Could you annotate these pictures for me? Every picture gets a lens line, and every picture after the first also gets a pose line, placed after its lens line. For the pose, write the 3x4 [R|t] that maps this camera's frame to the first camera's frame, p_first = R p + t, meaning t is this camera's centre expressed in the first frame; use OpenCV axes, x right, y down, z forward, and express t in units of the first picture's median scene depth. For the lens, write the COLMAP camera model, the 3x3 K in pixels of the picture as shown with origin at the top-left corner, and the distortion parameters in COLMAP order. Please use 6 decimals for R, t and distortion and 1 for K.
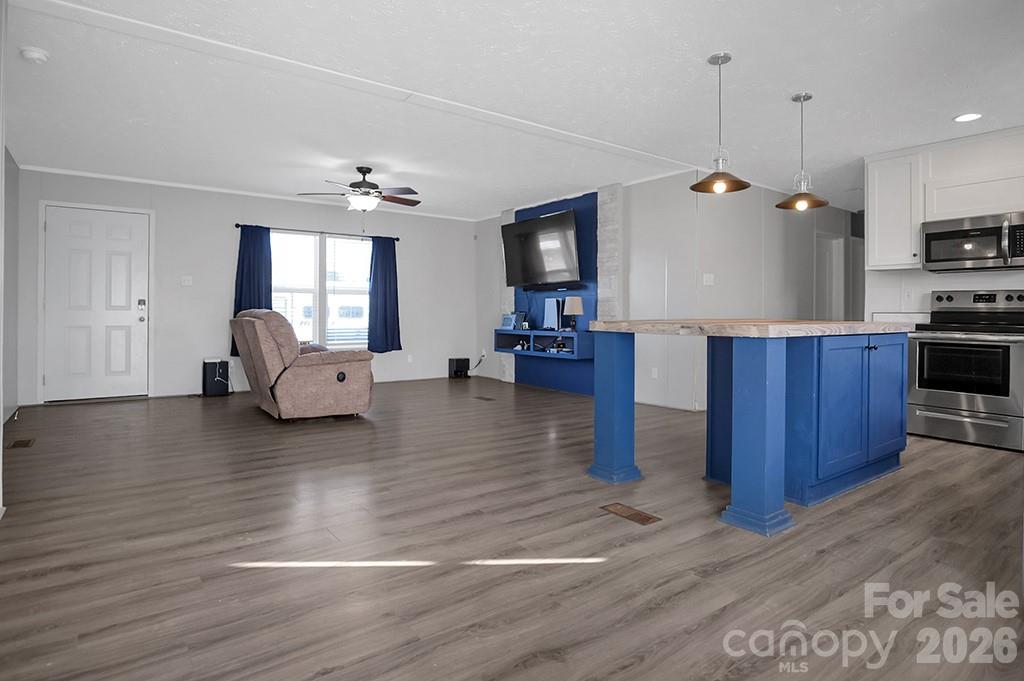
lens RADIAL K [[564.4, 0, 513.1], [0, 564.4, 306.9], [0, 0, 1]] dist [-0.026201, 0.003591]
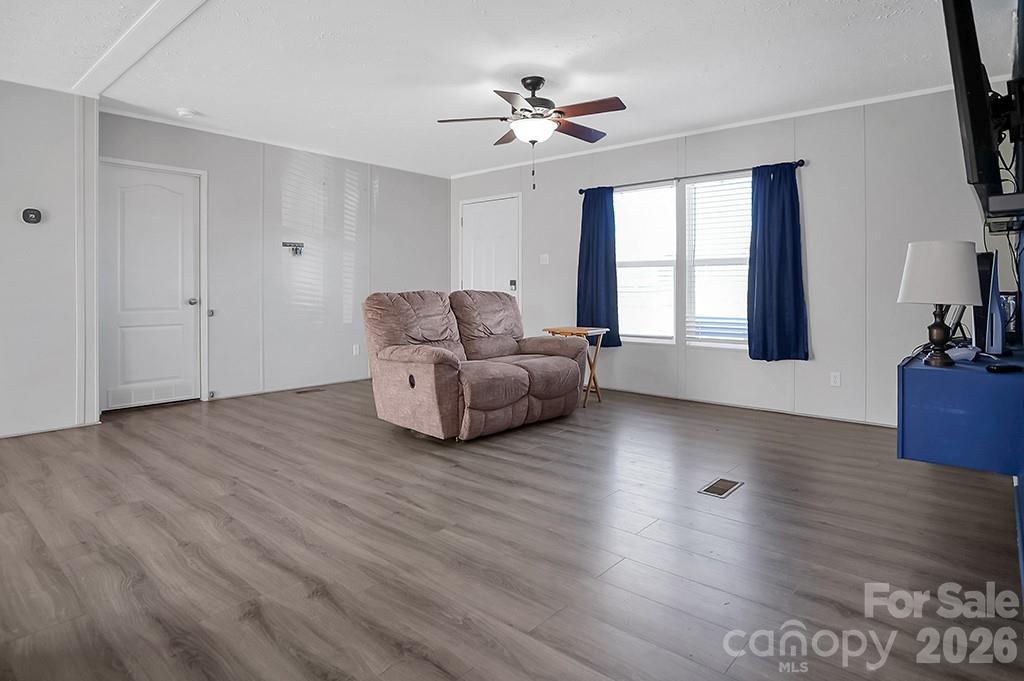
lens RADIAL K [[564.4, 0, 510.4], [0, 564.4, 292.8], [0, 0, 1]] dist [-0.026201, 0.003591]
pose [[0.223300, 0.003574, -0.974743, 0.325065], [0.010752, 0.999923, 0.006130, 0.003466], [0.974690, -0.011850, 0.223245, 0.696980]]
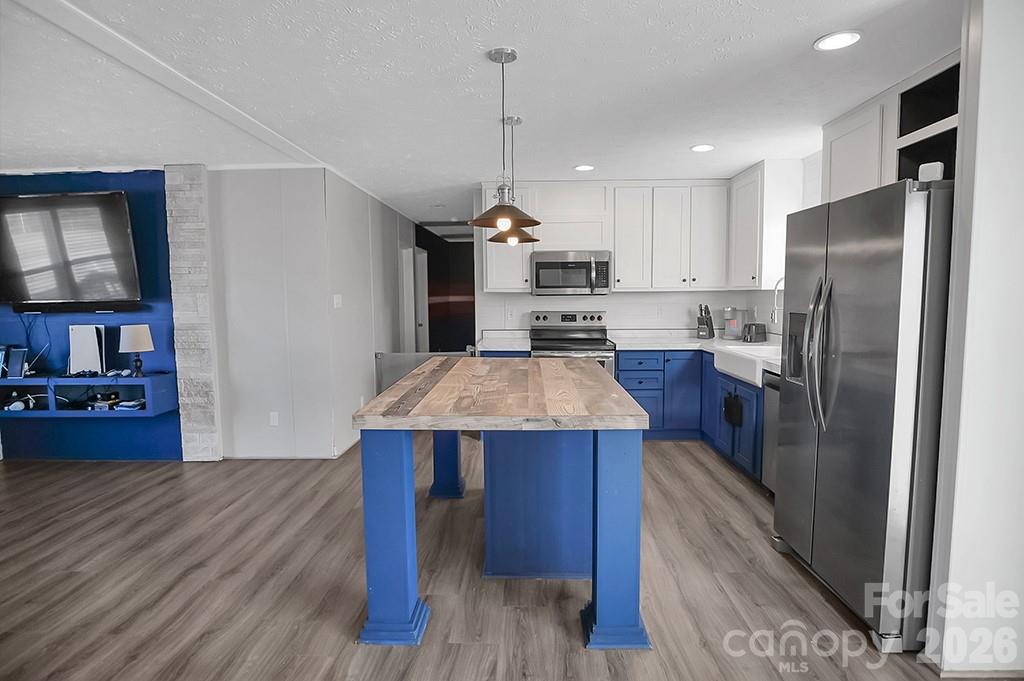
lens RADIAL K [[545.4, 0, 495.6], [0, 545.4, 337.2], [0, 0, 1]] dist [-0.003086, -0.001406]
pose [[0.634901, -0.080779, 0.768359, -0.116944], [0.007240, 0.995097, 0.098634, -0.061817], [-0.772560, -0.057060, 0.632373, 0.244269]]
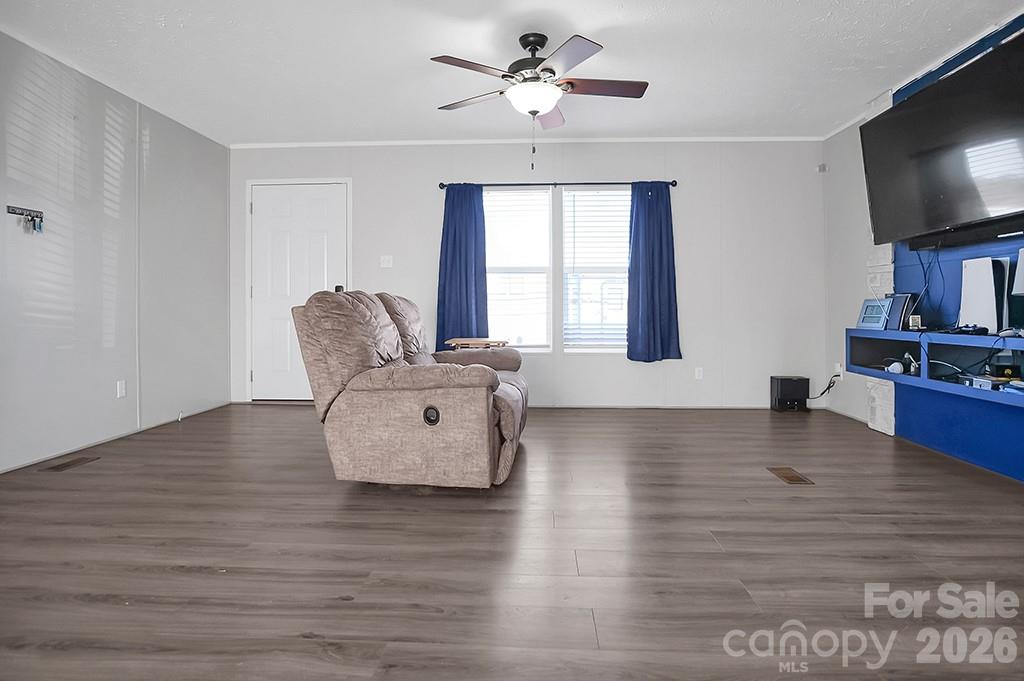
lens RADIAL K [[564.4, 0, 512.8], [0, 564.4, 308.9], [0, 0, 1]] dist [-0.026201, 0.003591]
pose [[0.777369, -0.005025, -0.629024, 0.059202], [0.011361, 0.999917, 0.006053, 0.017165], [0.628942, -0.011852, 0.777362, 0.466070]]
